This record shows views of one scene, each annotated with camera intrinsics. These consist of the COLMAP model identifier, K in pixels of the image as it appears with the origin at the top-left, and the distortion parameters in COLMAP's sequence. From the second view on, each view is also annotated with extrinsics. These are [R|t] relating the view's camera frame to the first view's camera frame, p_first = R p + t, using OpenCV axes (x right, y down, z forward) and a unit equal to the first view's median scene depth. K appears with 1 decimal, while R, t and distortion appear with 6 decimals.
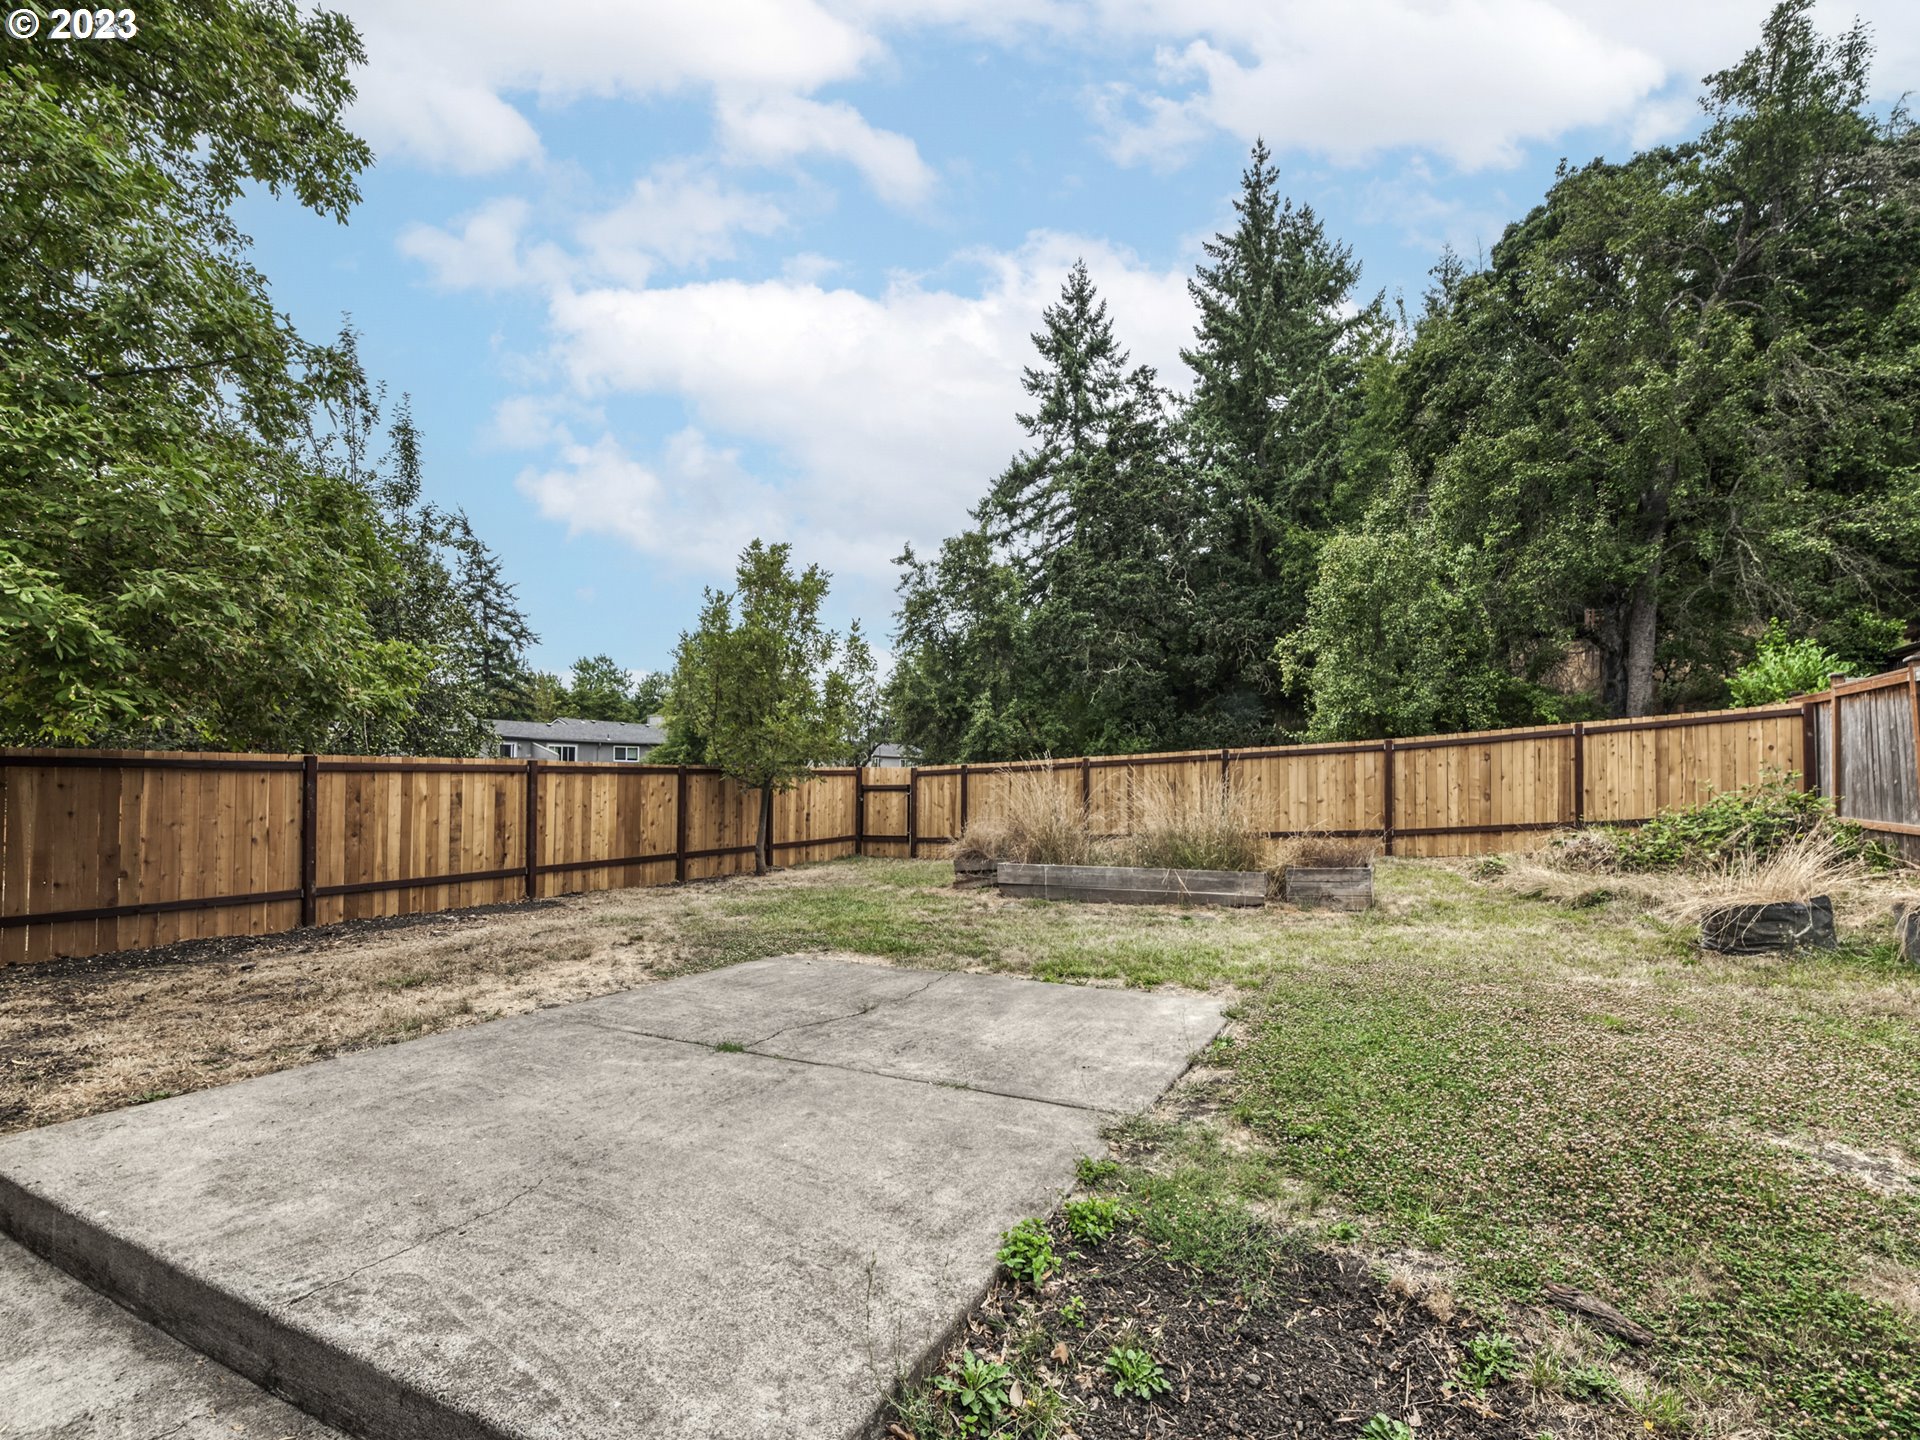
lens RADIAL K [[934.3, 0, 989.4], [0, 934.3, 720.1], [0, 0, 1]] dist [-0.009837, -0.000147]
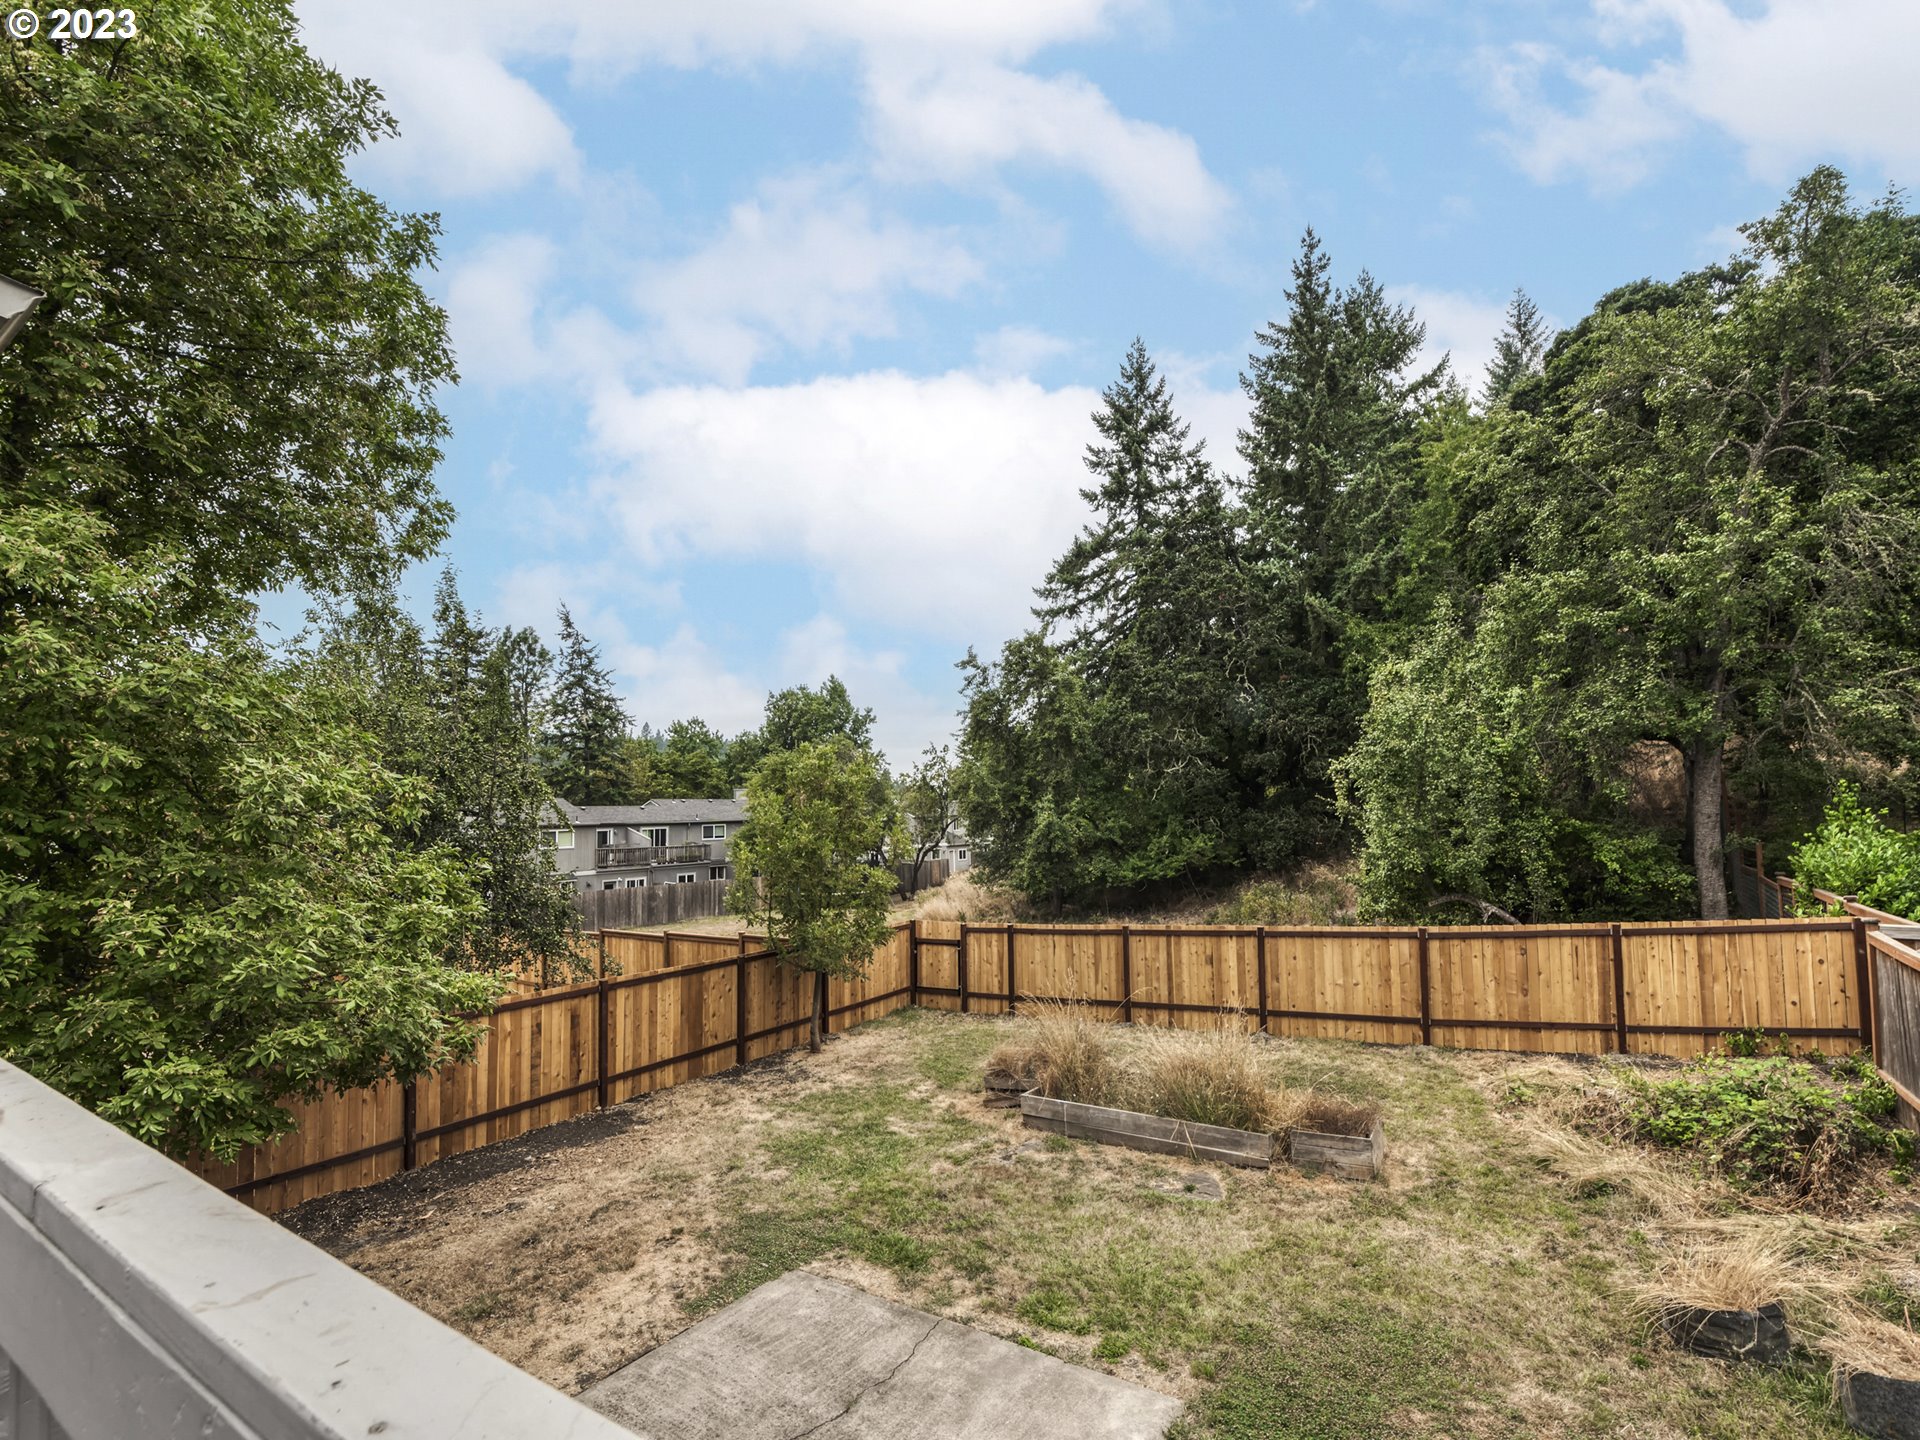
lens RADIAL K [[934.3, 0, 981.1], [0, 934.3, 702.6], [0, 0, 1]] dist [-0.009837, -0.000147]
pose [[0.994418, -0.026480, -0.102136, 0.048774], [0.022659, 0.999006, -0.038390, -0.146608], [0.103051, 0.035861, 0.994029, -0.041679]]
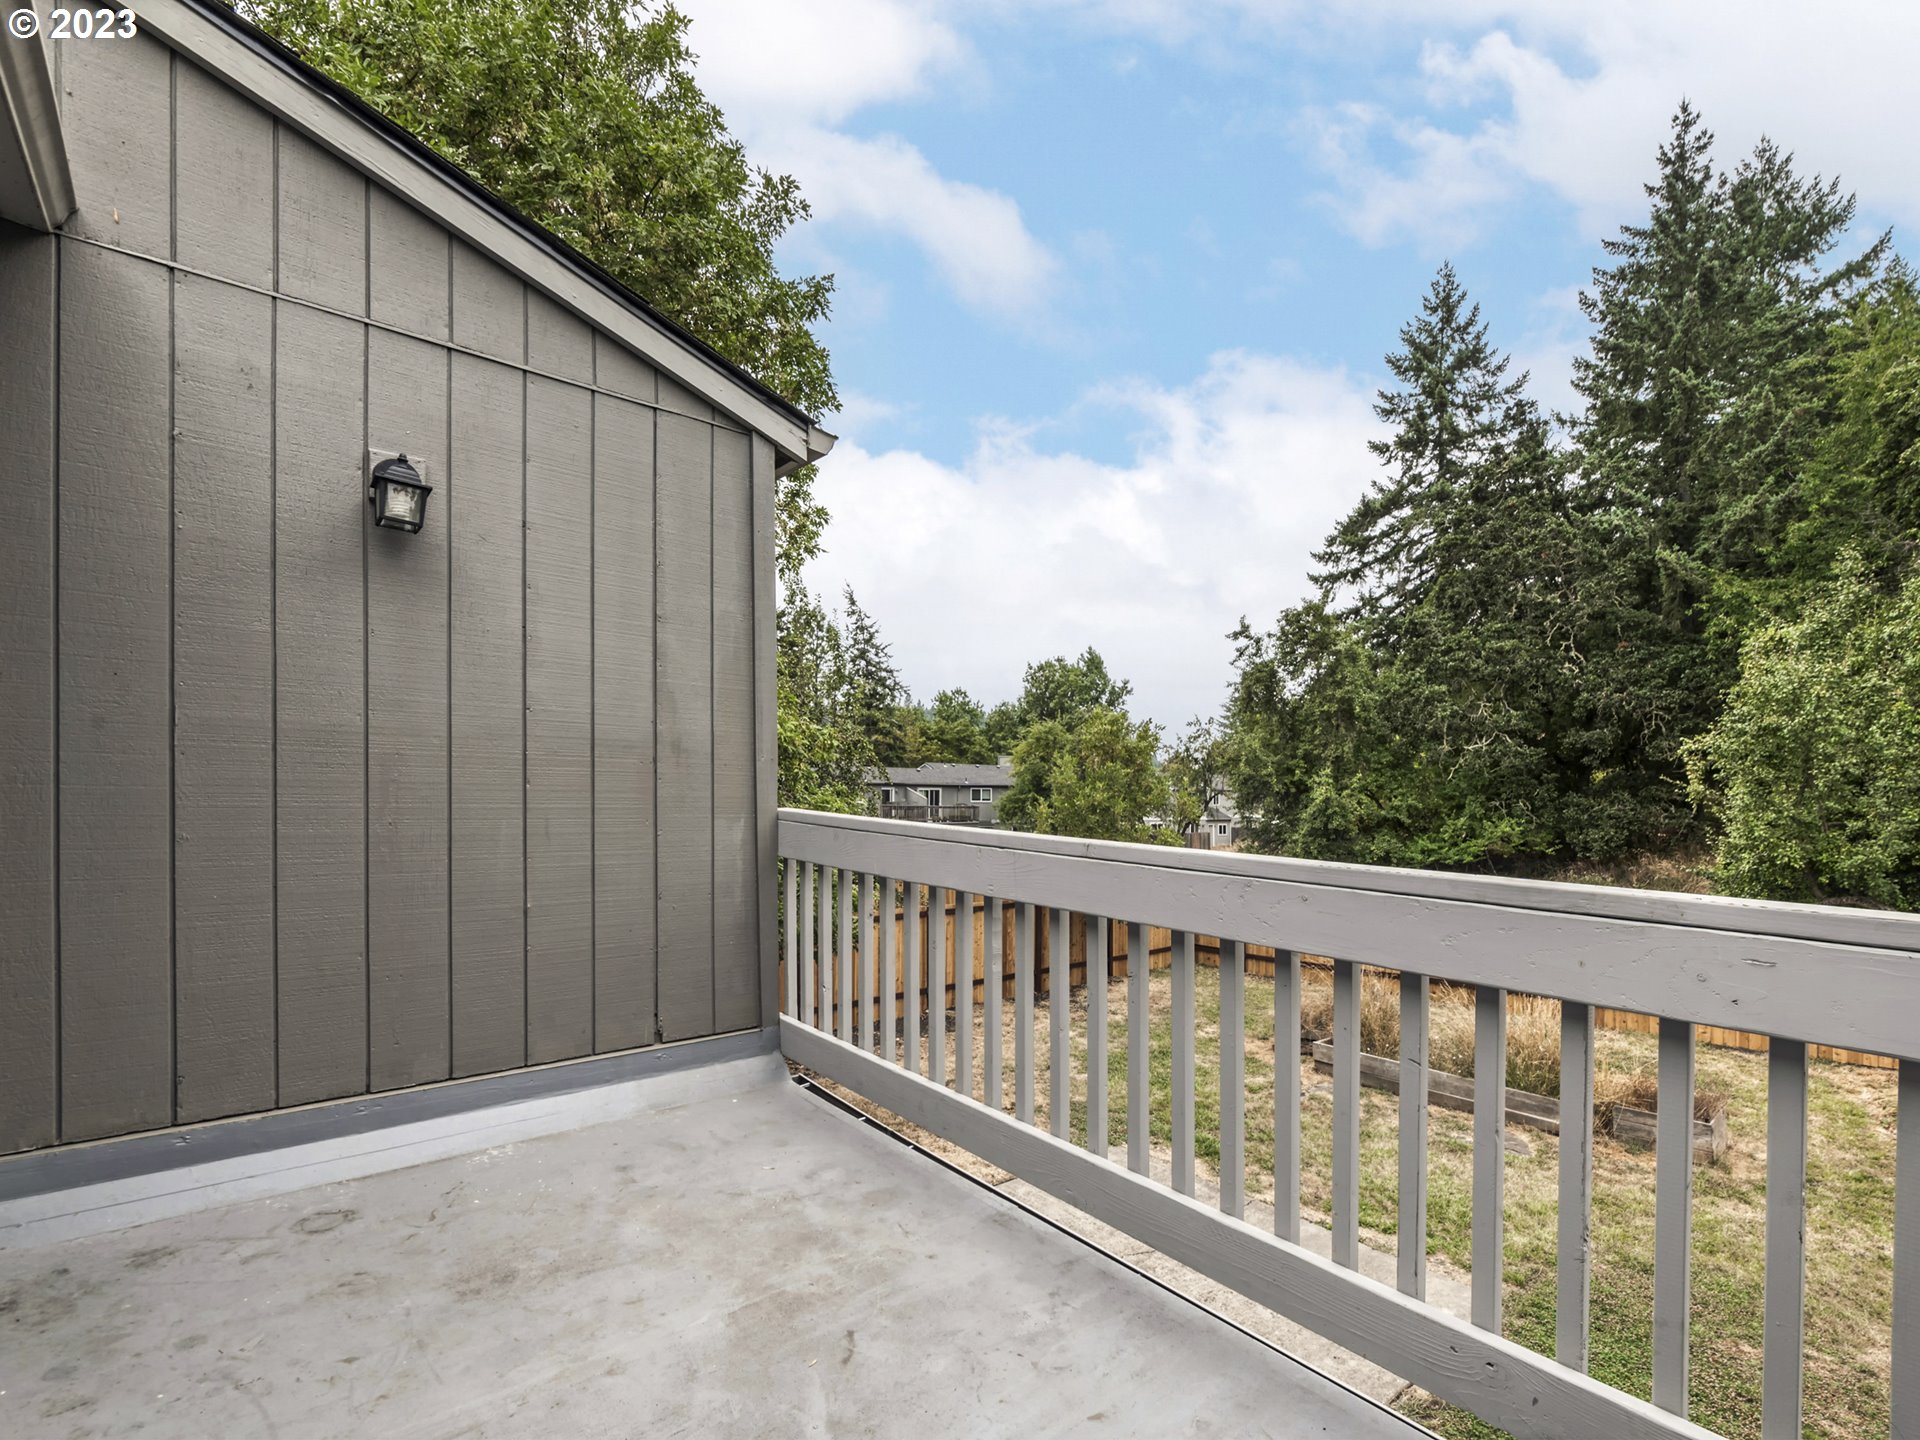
lens RADIAL K [[934.3, 0, 910.3], [0, 934.3, 738.4], [0, 0, 1]] dist [-0.009837, -0.000147]
pose [[0.904955, 0.002911, -0.425496, 0.027711], [0.008347, 0.999663, 0.024590, -0.142387], [0.425424, -0.025804, 0.904626, -0.119959]]
